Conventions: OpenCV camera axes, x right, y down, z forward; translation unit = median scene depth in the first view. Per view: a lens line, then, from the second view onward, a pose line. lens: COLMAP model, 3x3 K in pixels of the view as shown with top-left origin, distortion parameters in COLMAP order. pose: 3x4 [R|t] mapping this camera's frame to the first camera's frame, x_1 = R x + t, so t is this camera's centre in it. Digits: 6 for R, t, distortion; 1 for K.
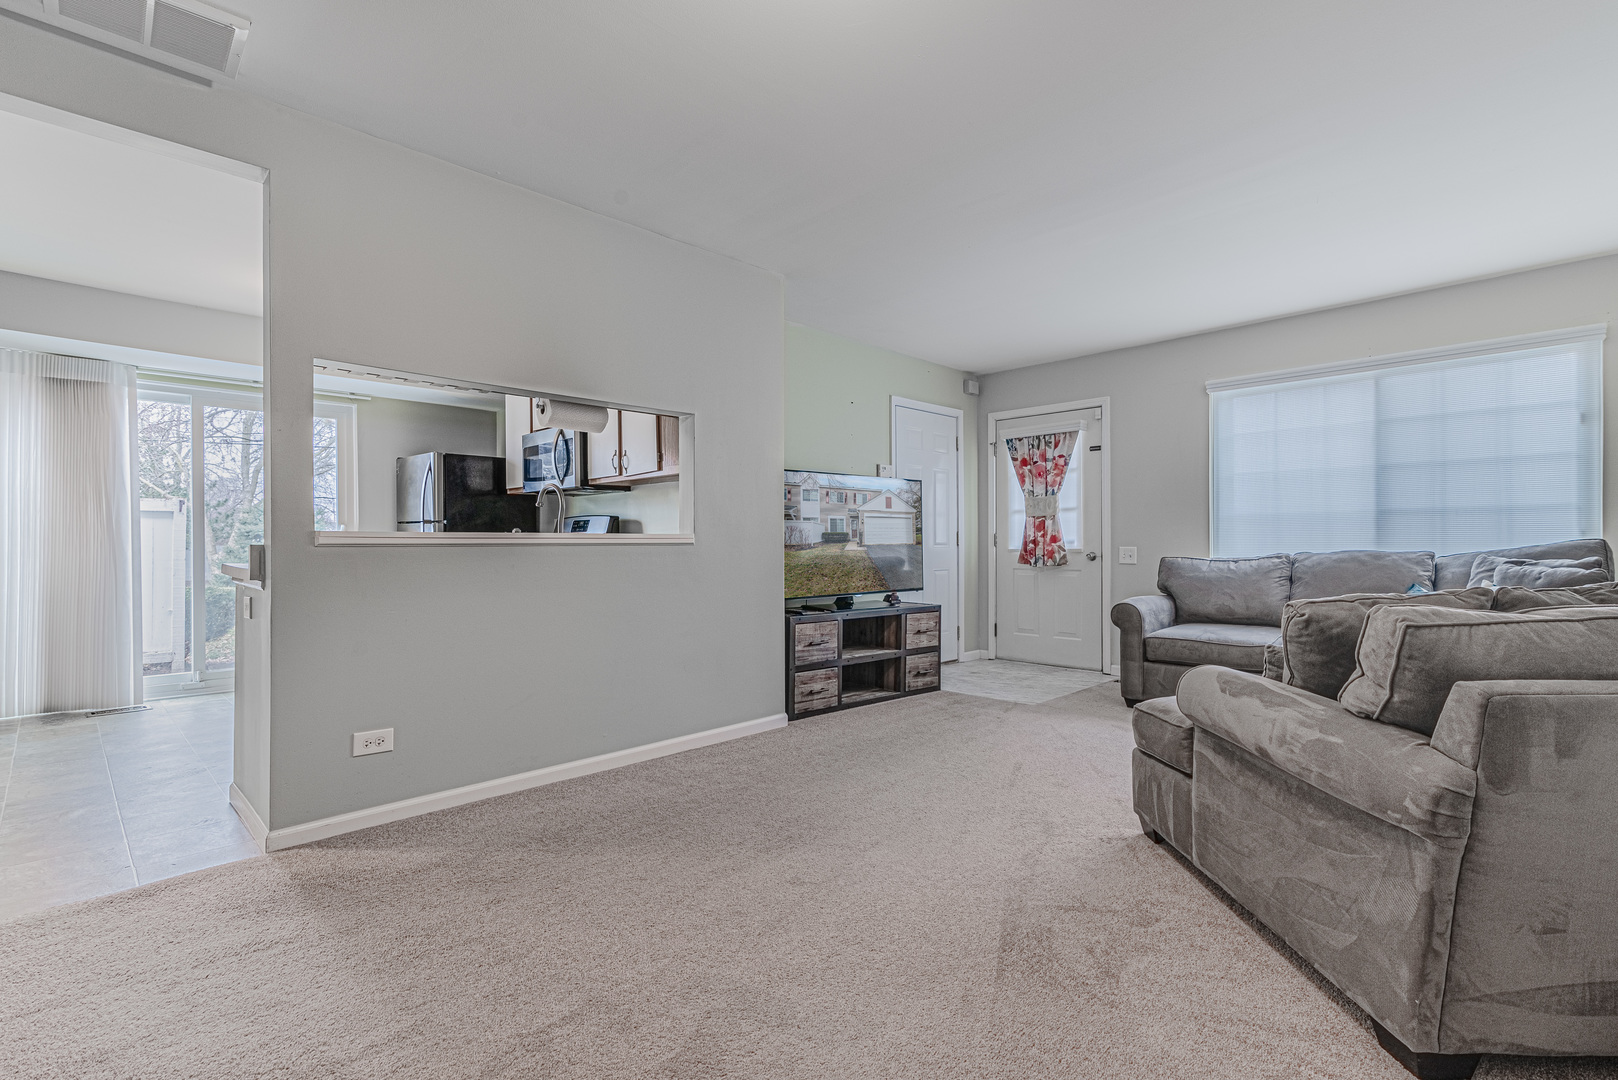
lens RADIAL K [[770.3, 0, 809.0], [0, 770.3, 540.0], [0, 0, 1]] dist [0.007005, 0.000735]
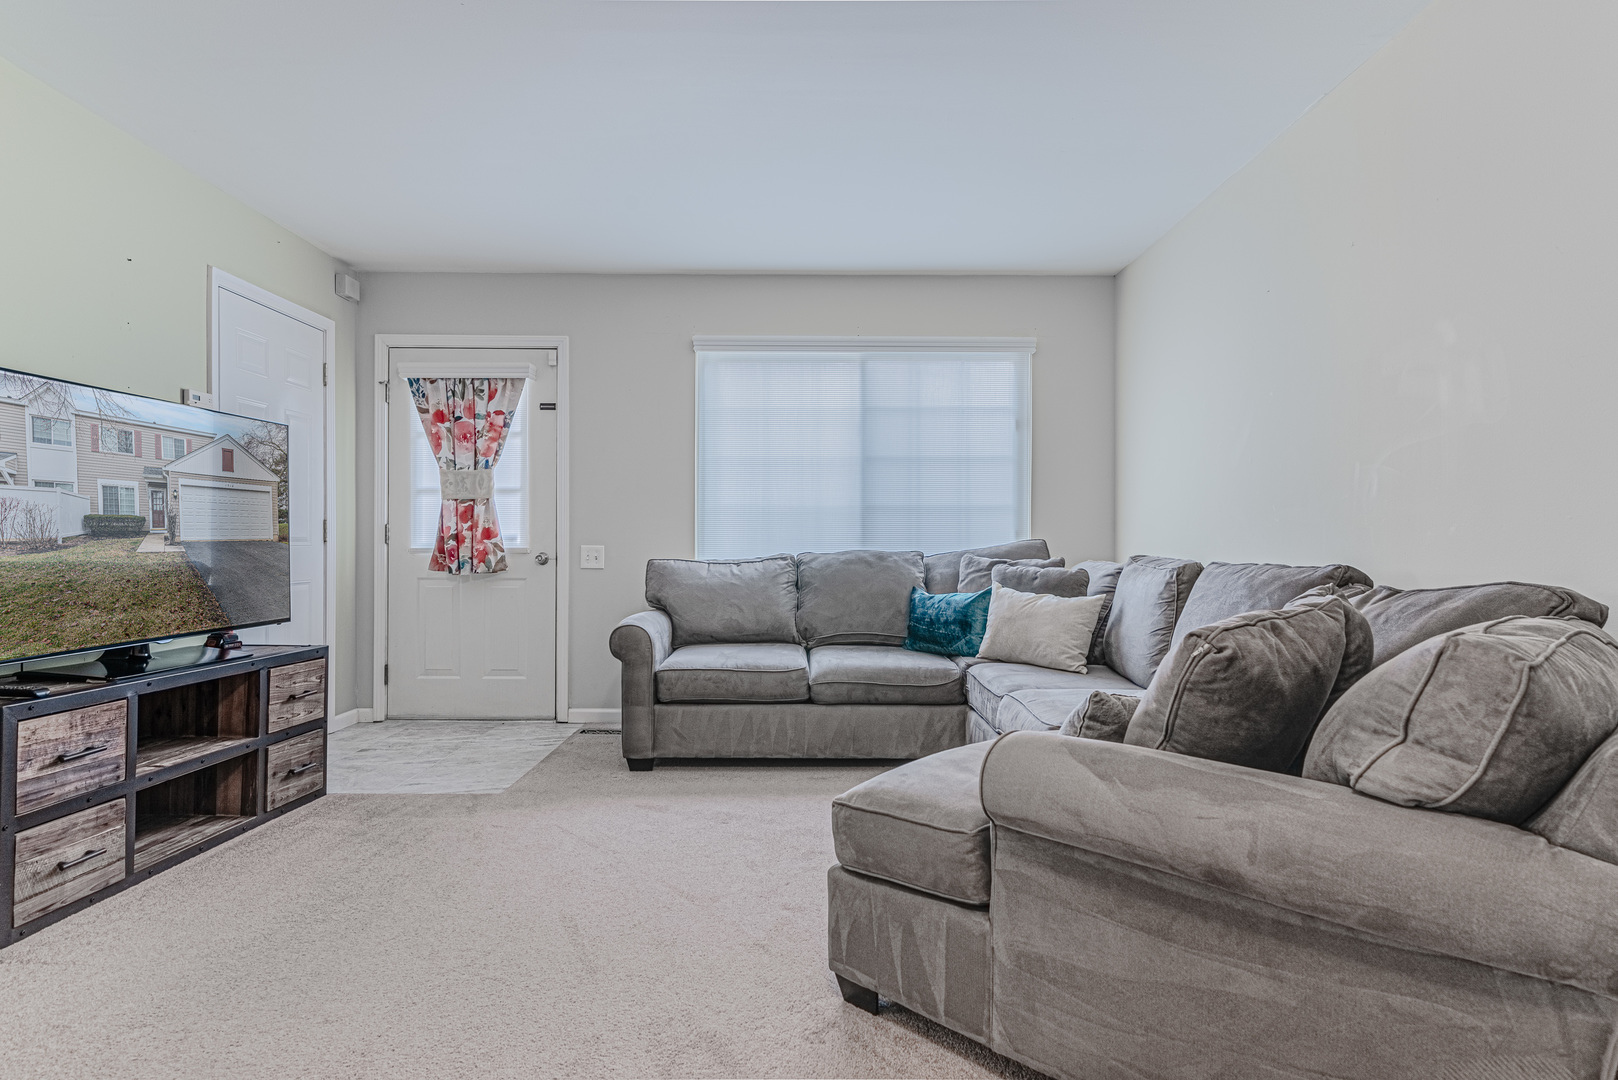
lens RADIAL K [[901.3, 0, 809.0], [0, 901.3, 540.0], [0, 0, 1]] dist [0.001918, -0.000290]
pose [[0.693618, 0.006306, 0.720315, -0.067508], [-0.009123, 0.999958, 0.000031, 0.002105], [-0.720285, -0.006593, 0.693647, 0.287865]]
